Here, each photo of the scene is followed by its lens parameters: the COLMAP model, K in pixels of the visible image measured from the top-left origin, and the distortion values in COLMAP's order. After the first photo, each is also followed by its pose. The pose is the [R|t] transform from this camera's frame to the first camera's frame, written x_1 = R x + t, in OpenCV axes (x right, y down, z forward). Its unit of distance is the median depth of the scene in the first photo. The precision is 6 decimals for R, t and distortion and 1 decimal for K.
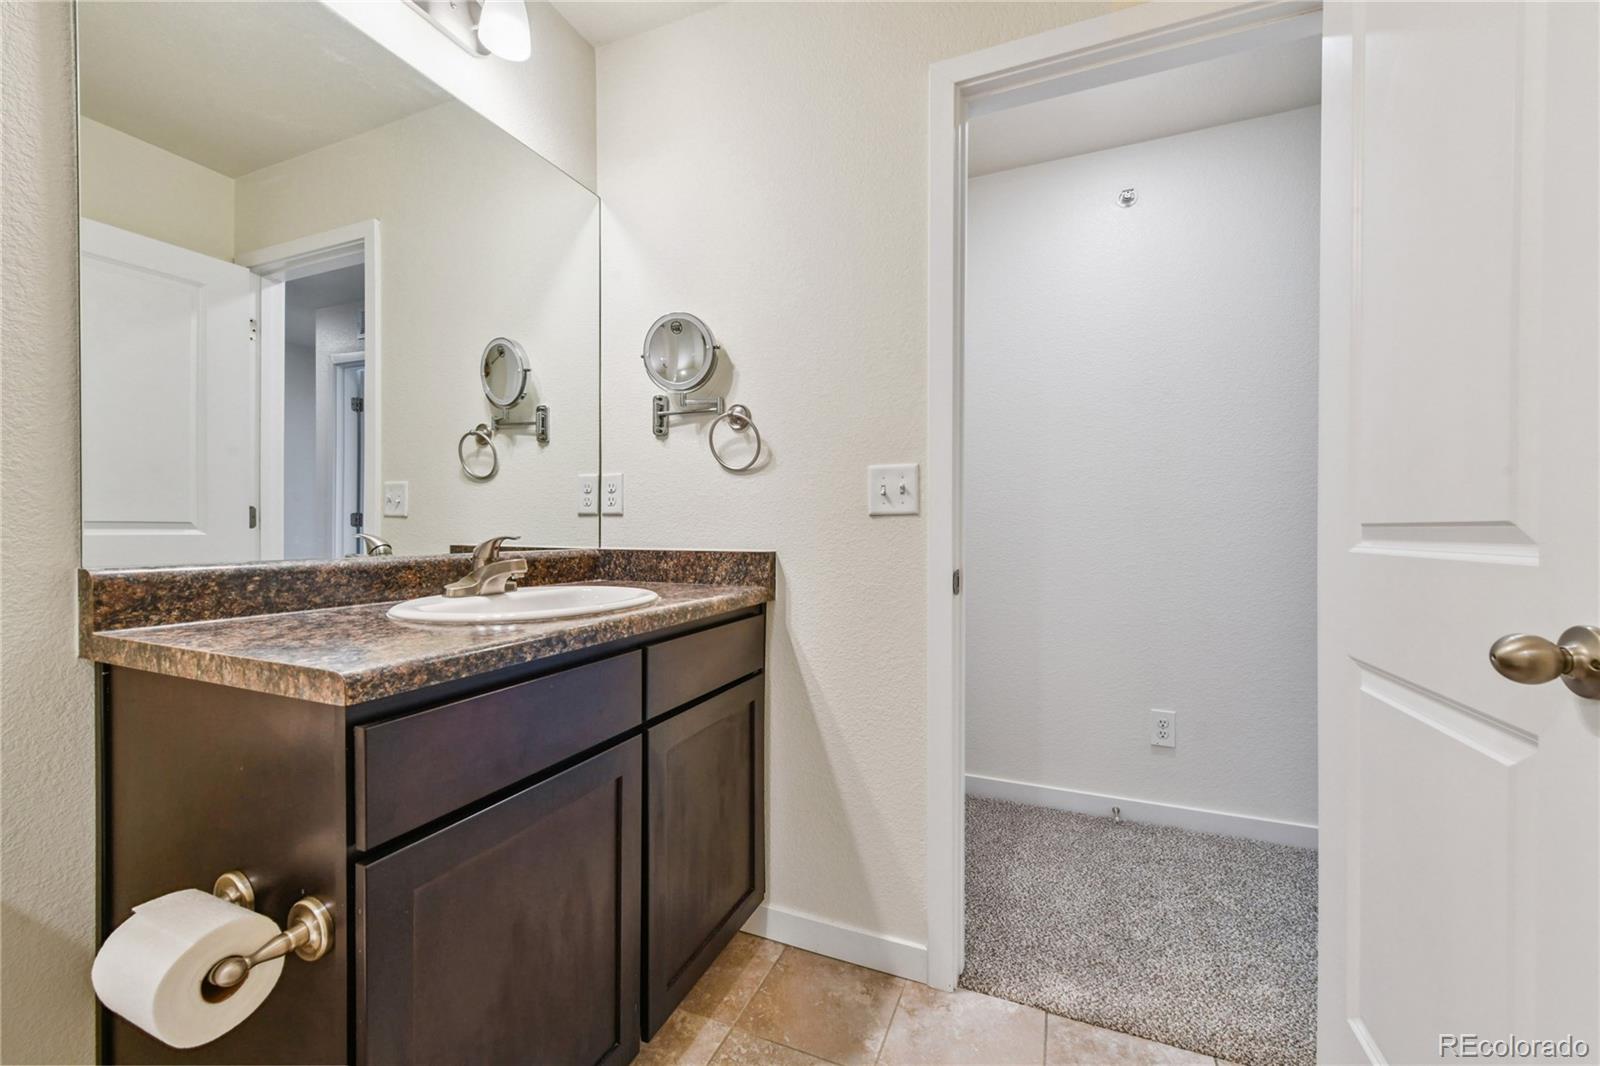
lens RADIAL K [[641.4, 0, 803.0], [0, 641.4, 539.2], [0, 0, 1]] dist [0.000276, -0.000242]
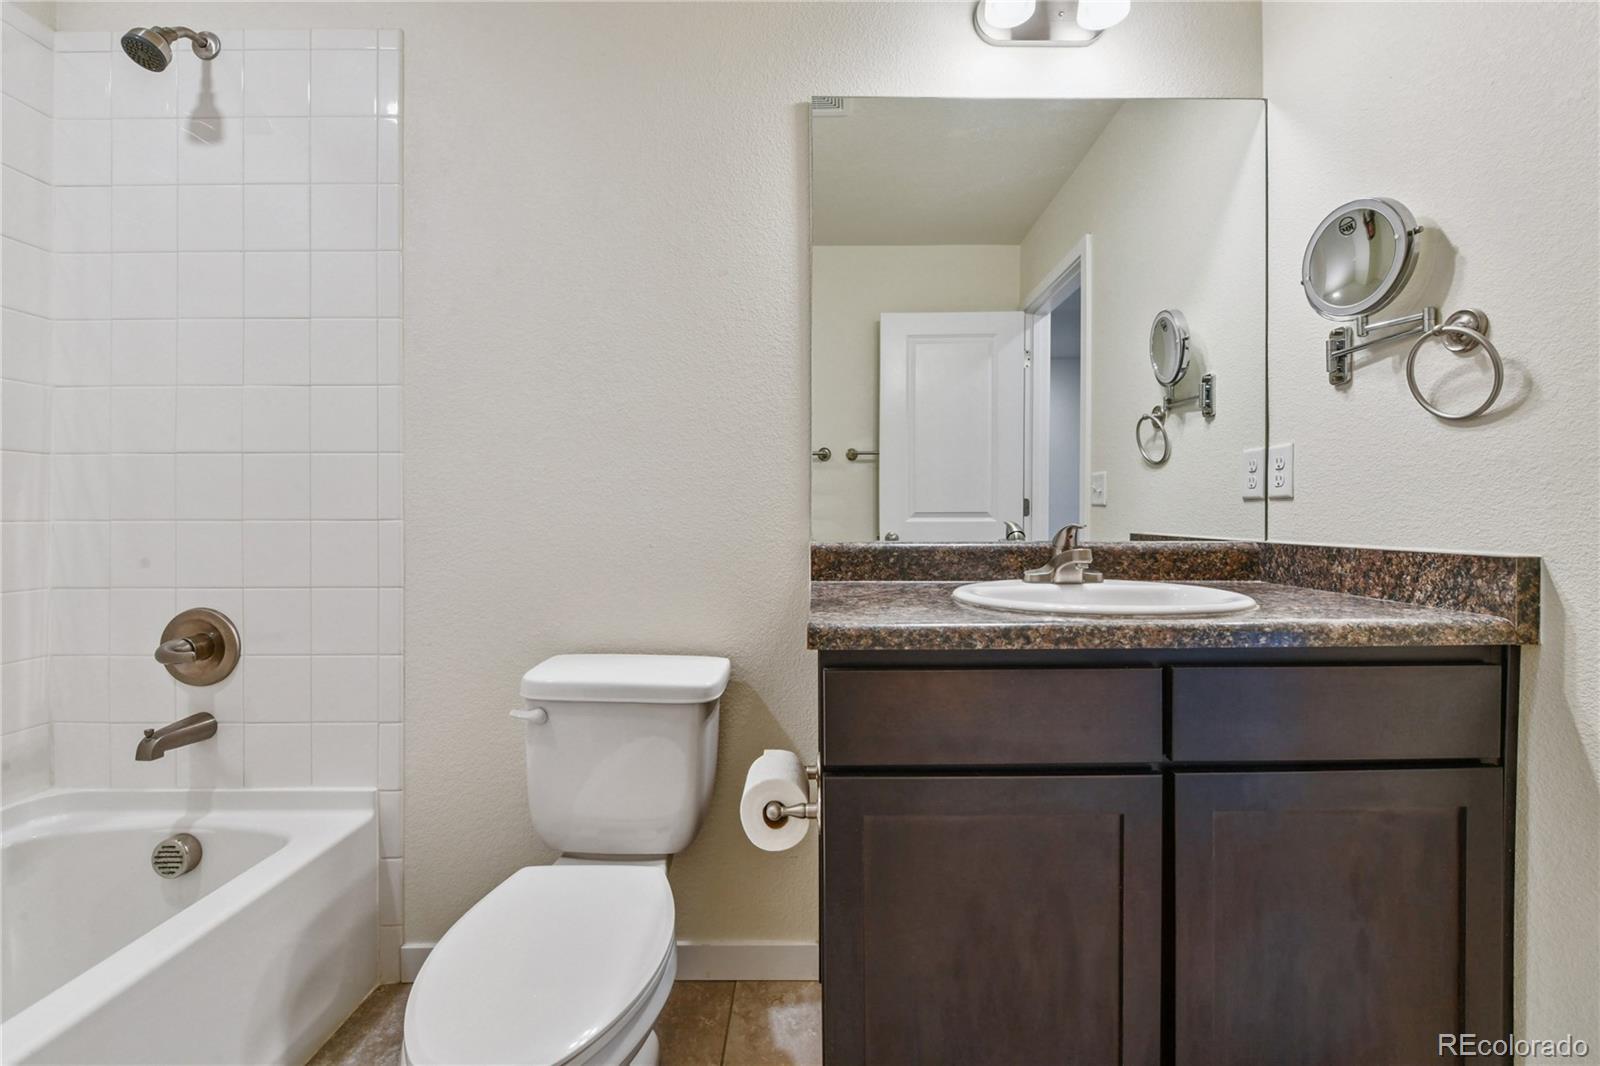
lens RADIAL K [[641.4, 0, 812.6], [0, 641.4, 518.5], [0, 0, 1]] dist [0.000276, -0.000242]
pose [[0.384084, 0.000950, -0.923298, 0.220890], [-0.012636, 0.999911, -0.004228, -0.003852], [0.923212, 0.013291, 0.384062, 0.204432]]
